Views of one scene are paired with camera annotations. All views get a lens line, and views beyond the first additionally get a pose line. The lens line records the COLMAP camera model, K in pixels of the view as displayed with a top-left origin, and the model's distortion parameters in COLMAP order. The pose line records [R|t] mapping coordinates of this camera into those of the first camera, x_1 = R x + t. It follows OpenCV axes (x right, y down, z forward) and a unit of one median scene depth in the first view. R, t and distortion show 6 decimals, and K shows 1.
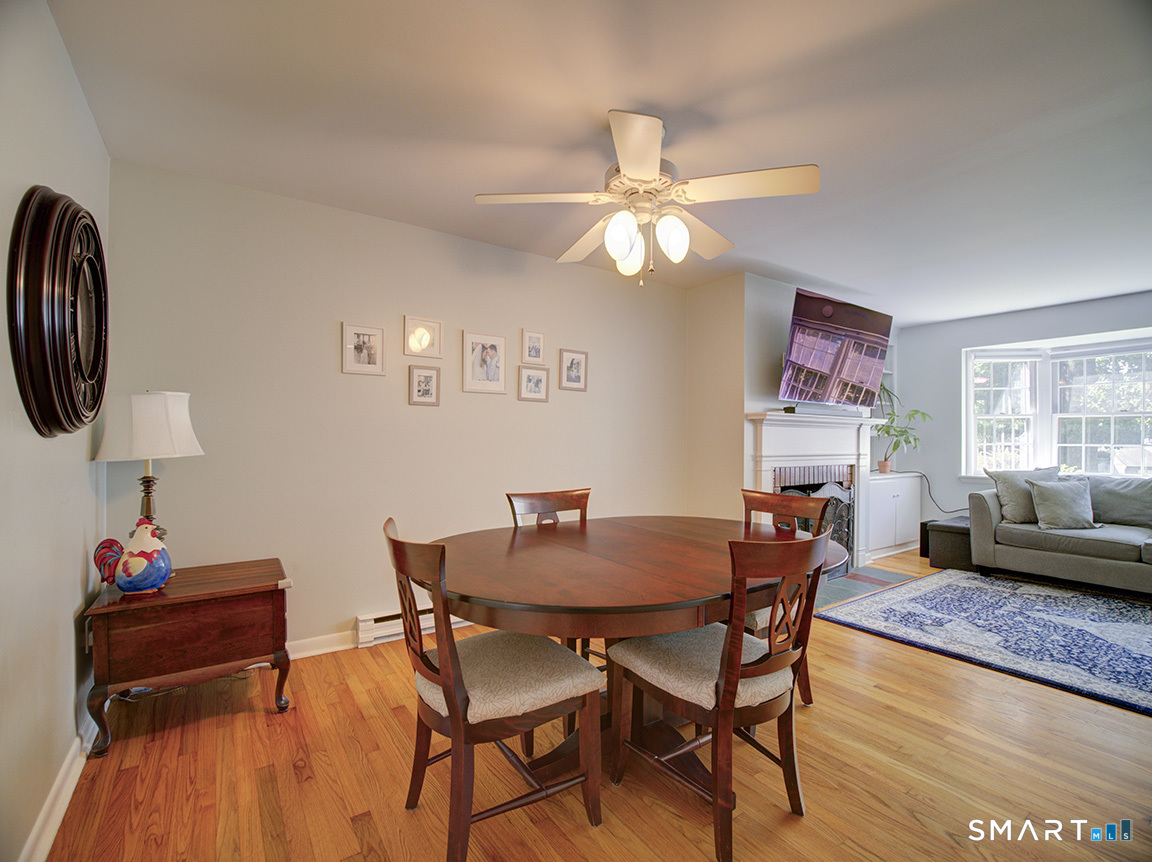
lens RADIAL K [[535.1, 0, 576.0], [0, 535.1, 431.0], [0, 0, 1]] dist [-0.013645, -0.000444]
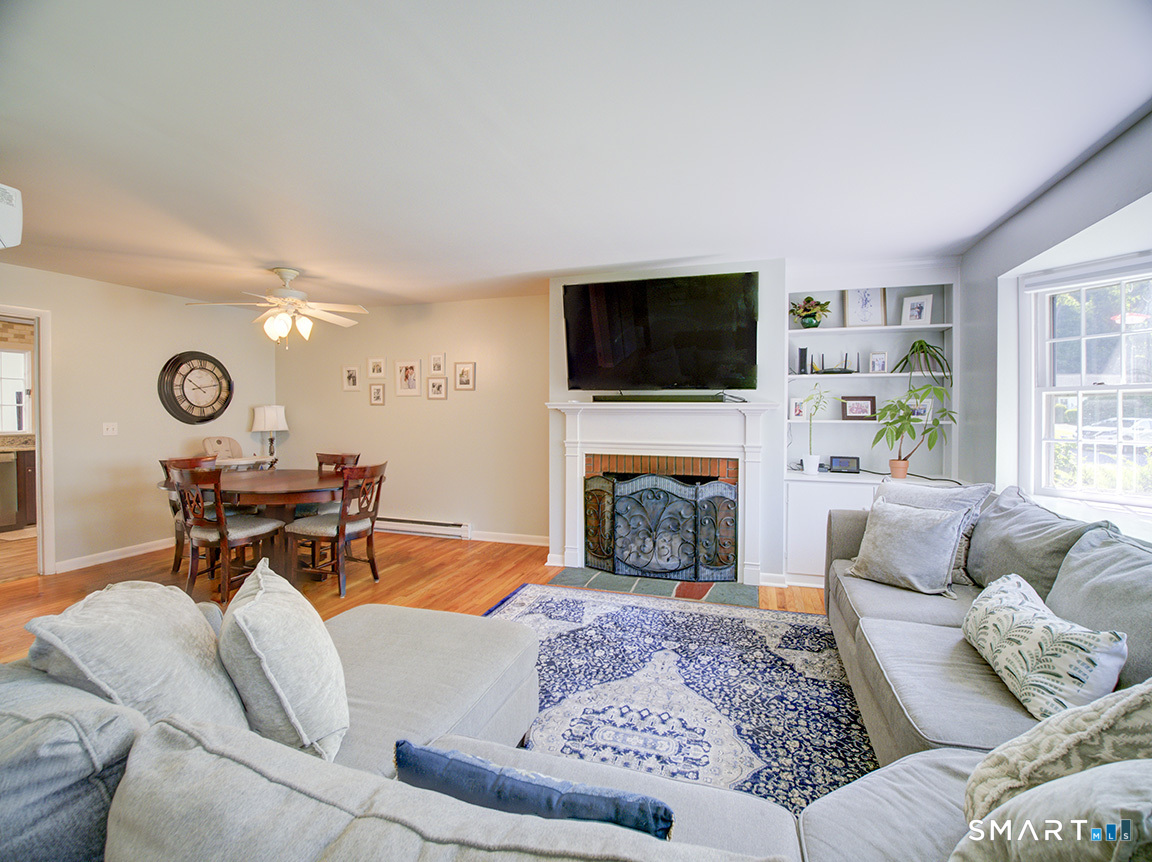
lens RADIAL K [[533.0, 0, 580.1], [0, 533.0, 421.6], [0, 0, 1]] dist [-0.005321, -0.000537]
pose [[0.600558, 0.009267, -0.799527, 1.366141], [0.010572, 0.999753, 0.019529, -0.018249], [0.799511, -0.020181, 0.600312, 0.408659]]
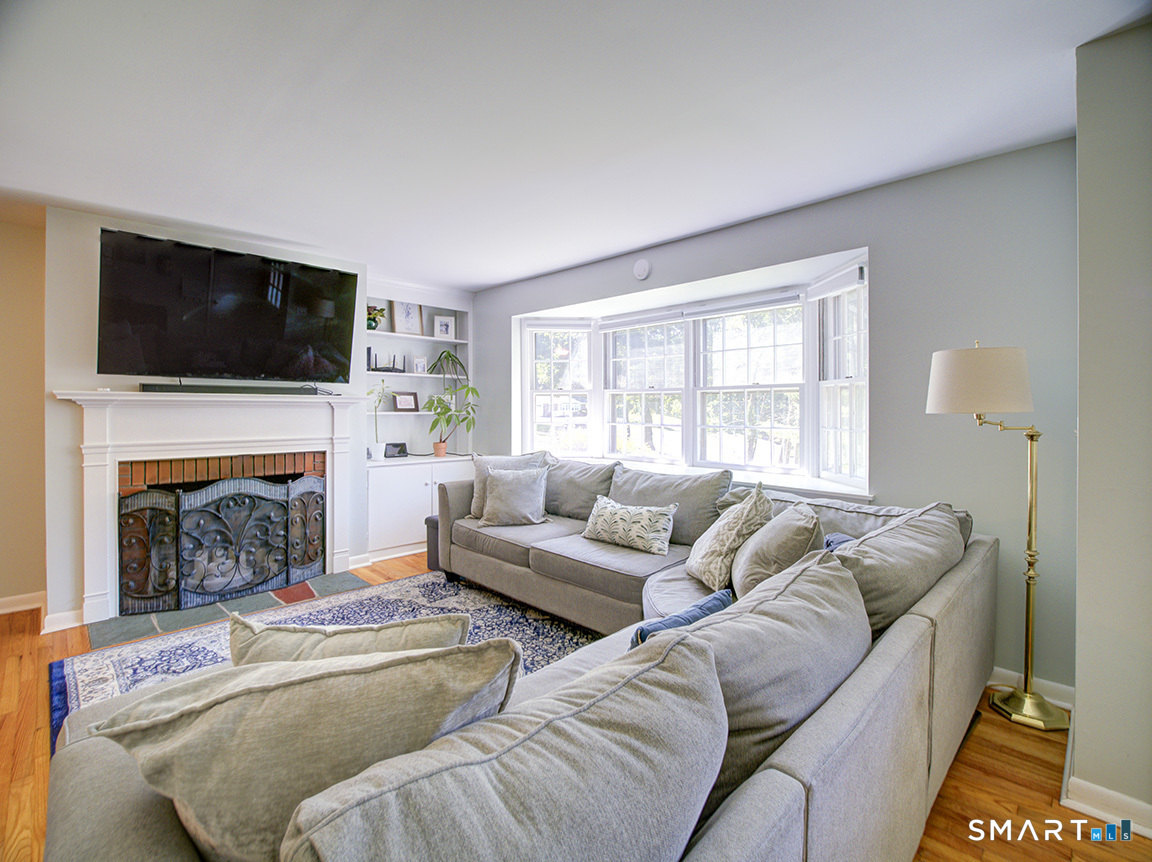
lens RADIAL K [[543.5, 0, 576.8], [0, 543.5, 406.7], [0, 0, 1]] dist [-0.003683, -0.000711]
pose [[0.985847, -0.004871, 0.167579, 1.012057], [0.002845, 0.999920, 0.012328, -0.021713], [-0.167626, -0.011676, 0.985782, 0.126252]]
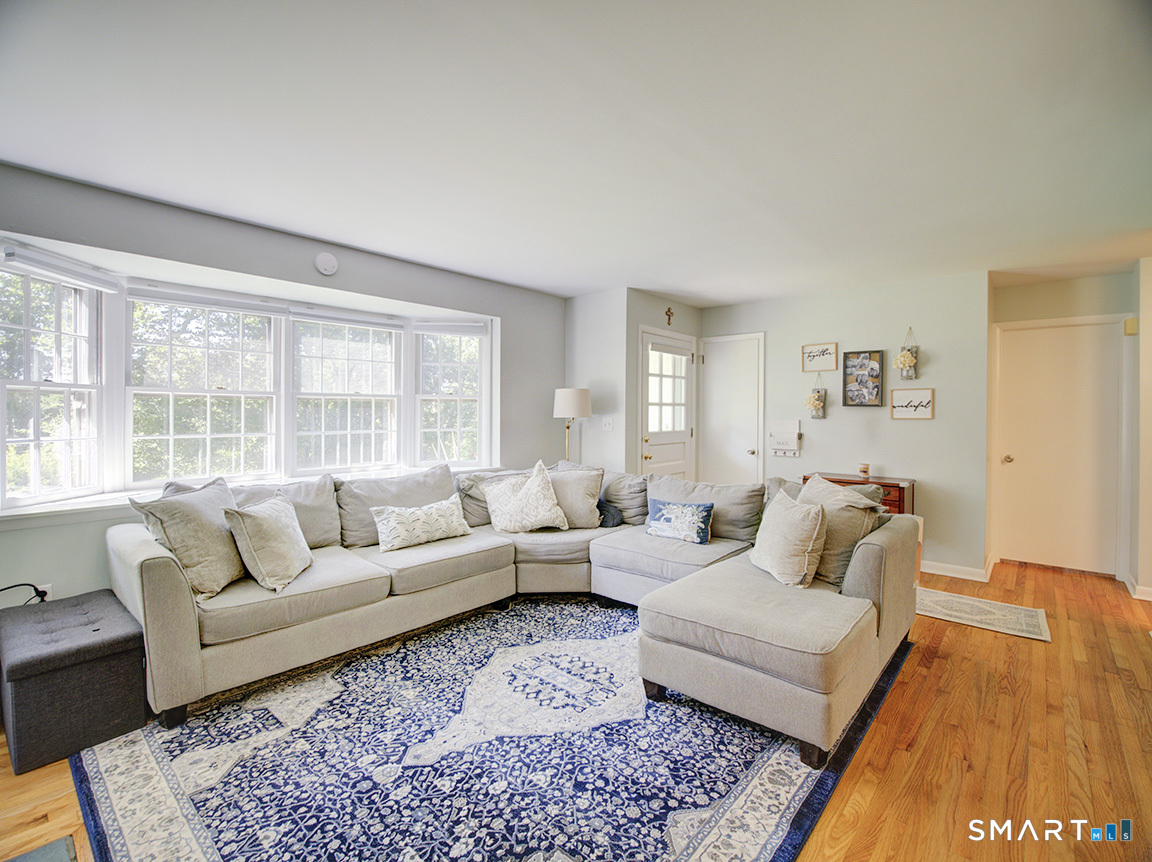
lens RADIAL K [[533.0, 0, 580.1], [0, 533.0, 421.6], [0, 0, 1]] dist [-0.005321, -0.000537]
pose [[-0.240285, -0.017914, 0.970537, 0.278892], [-0.015715, 0.999770, 0.014563, -0.014688], [-0.970575, -0.011753, -0.240511, 0.936043]]
